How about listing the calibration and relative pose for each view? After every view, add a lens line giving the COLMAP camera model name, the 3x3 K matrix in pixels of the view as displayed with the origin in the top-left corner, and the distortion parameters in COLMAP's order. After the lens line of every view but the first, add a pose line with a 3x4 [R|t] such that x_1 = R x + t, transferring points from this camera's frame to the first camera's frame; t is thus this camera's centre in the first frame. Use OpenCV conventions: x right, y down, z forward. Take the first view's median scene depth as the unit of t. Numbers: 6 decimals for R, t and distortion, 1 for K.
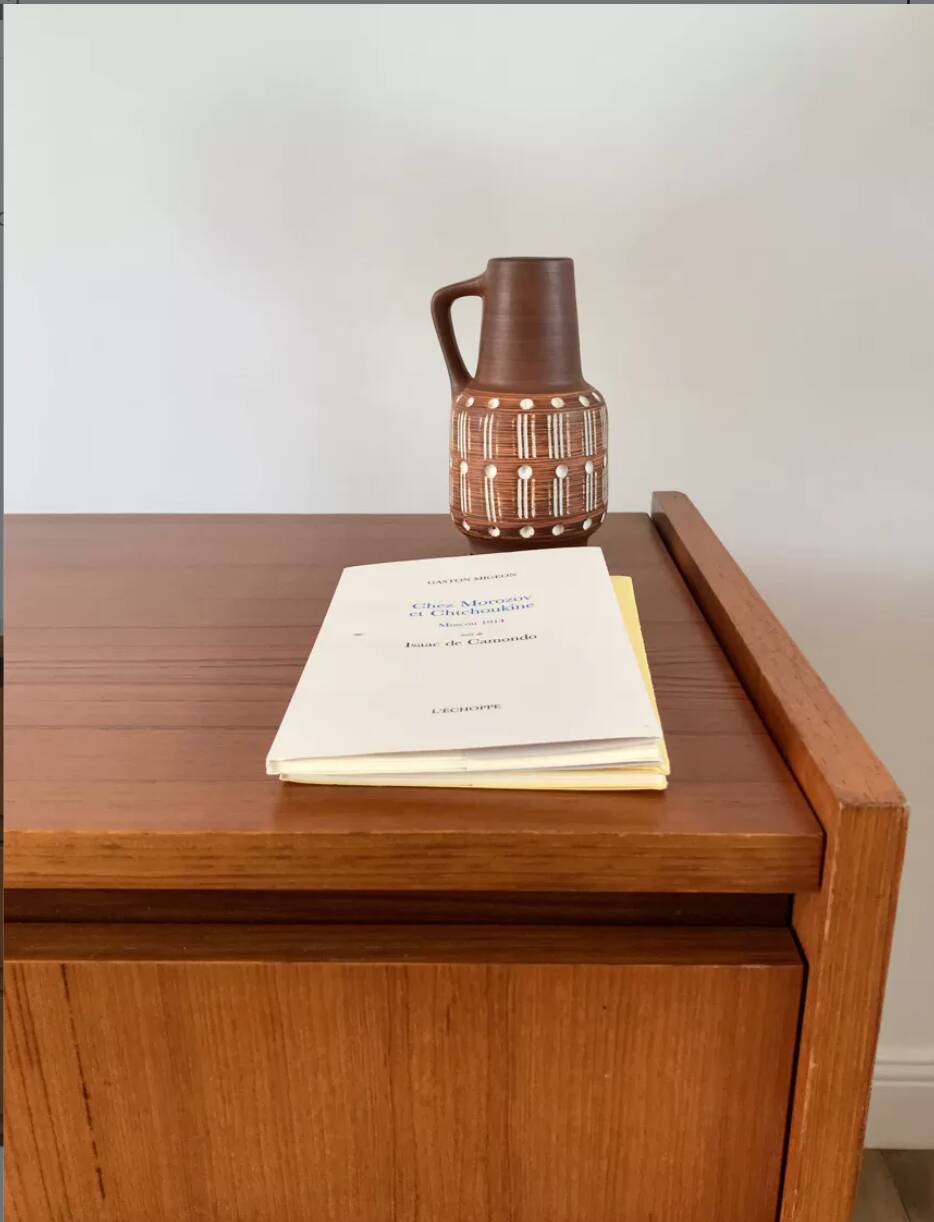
lens RADIAL K [[1048.3, 0, 467.3], [0, 1048.3, 605.5], [0, 0, 1]] dist [0.042508, 0.012398]
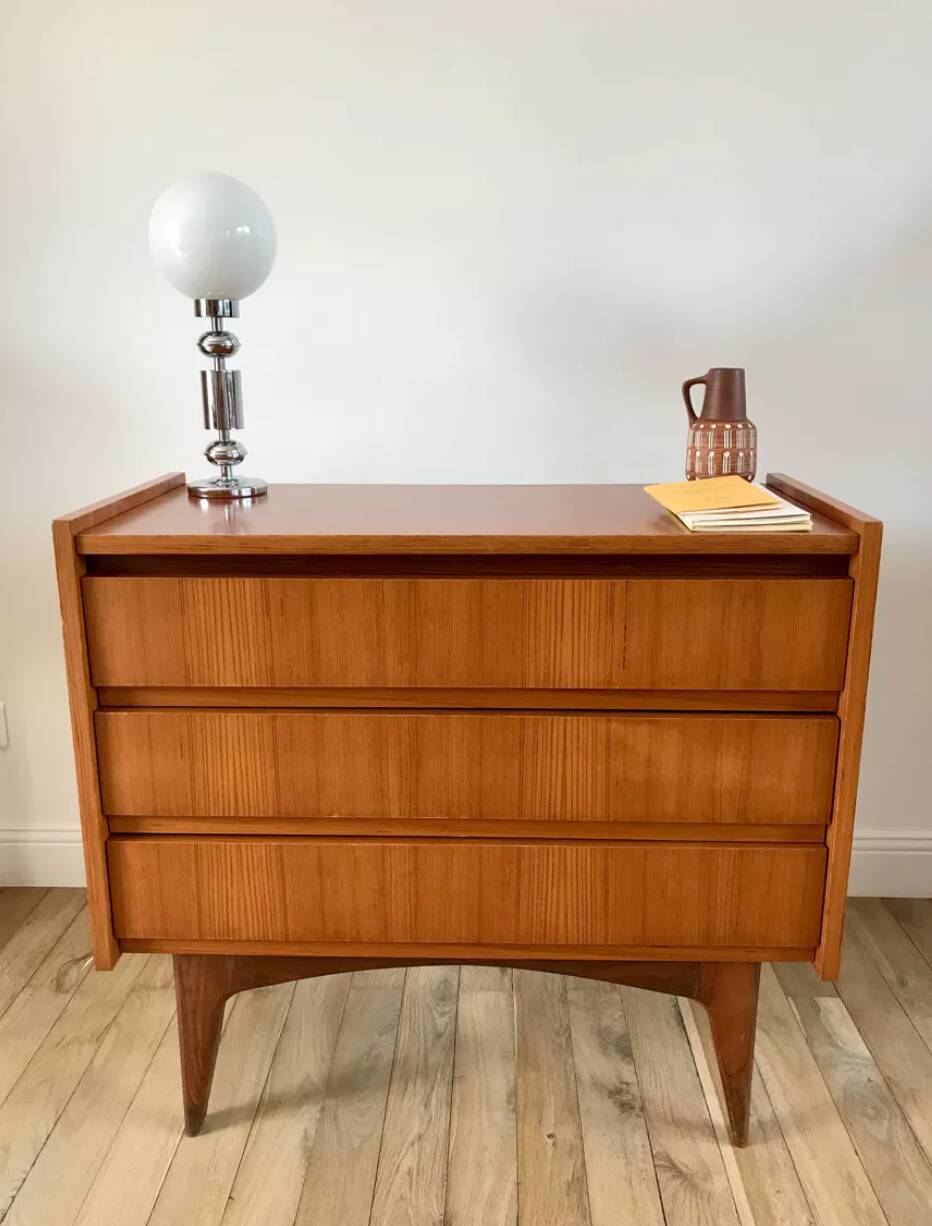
lens RADIAL K [[1014.9, 0, 469.3], [0, 1014.9, 611.8], [0, 0, 1]] dist [0.053195, -0.009747]
pose [[0.999904, 0.007128, 0.011845, -0.572378], [-0.006232, 0.997235, -0.074047, 0.422175], [-0.012340, 0.073966, 0.997184, -1.347161]]
